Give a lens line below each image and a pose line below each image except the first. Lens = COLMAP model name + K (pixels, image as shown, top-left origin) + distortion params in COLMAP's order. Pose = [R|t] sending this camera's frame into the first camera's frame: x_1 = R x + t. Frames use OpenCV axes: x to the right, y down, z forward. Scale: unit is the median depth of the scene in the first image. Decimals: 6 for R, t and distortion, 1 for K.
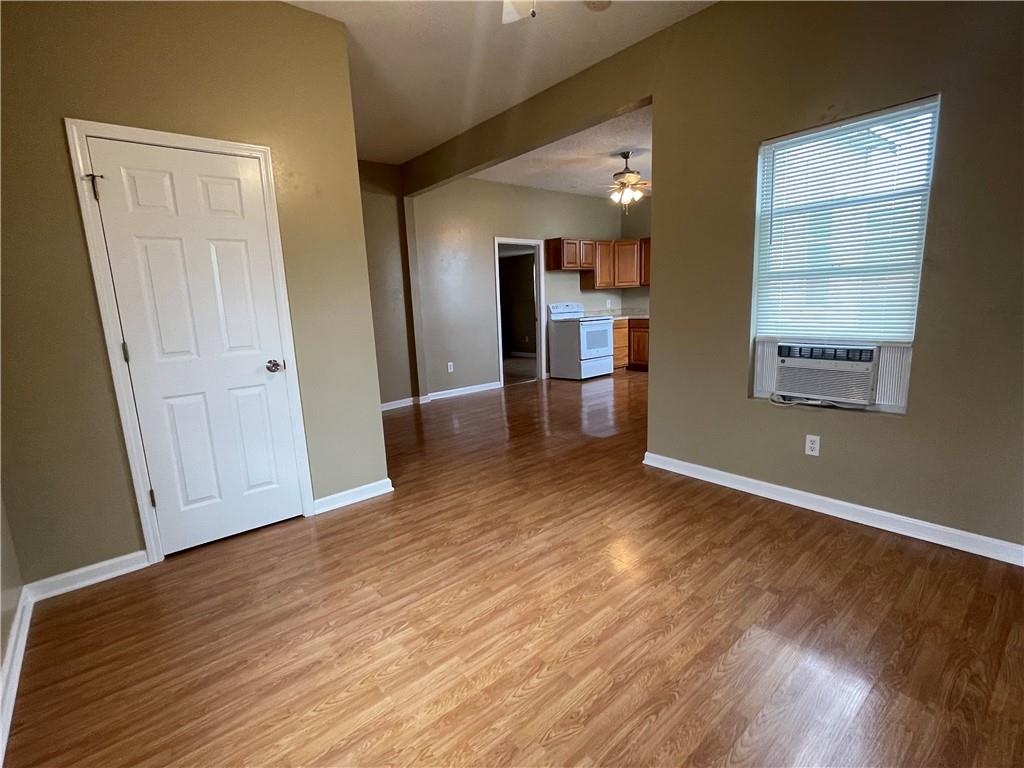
lens RADIAL K [[492.5, 0, 513.8], [0, 492.5, 385.7], [0, 0, 1]] dist [-0.000982, -0.000052]
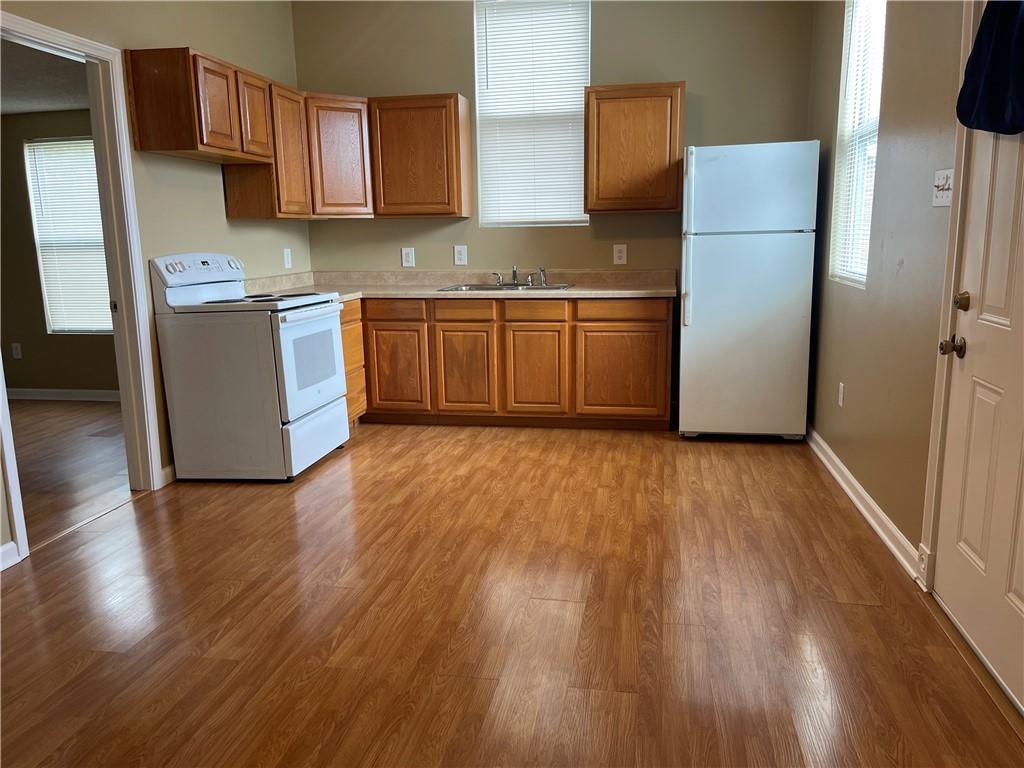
lens RADIAL K [[775.7, 0, 511.9], [0, 775.7, 384.3], [0, 0, 1]] dist [0.027299, 0.000003]
pose [[0.775434, -0.085632, 0.625595, -0.073612], [0.087821, 0.995758, 0.027444, -0.075789], [-0.625292, 0.033659, 0.779665, 0.456576]]
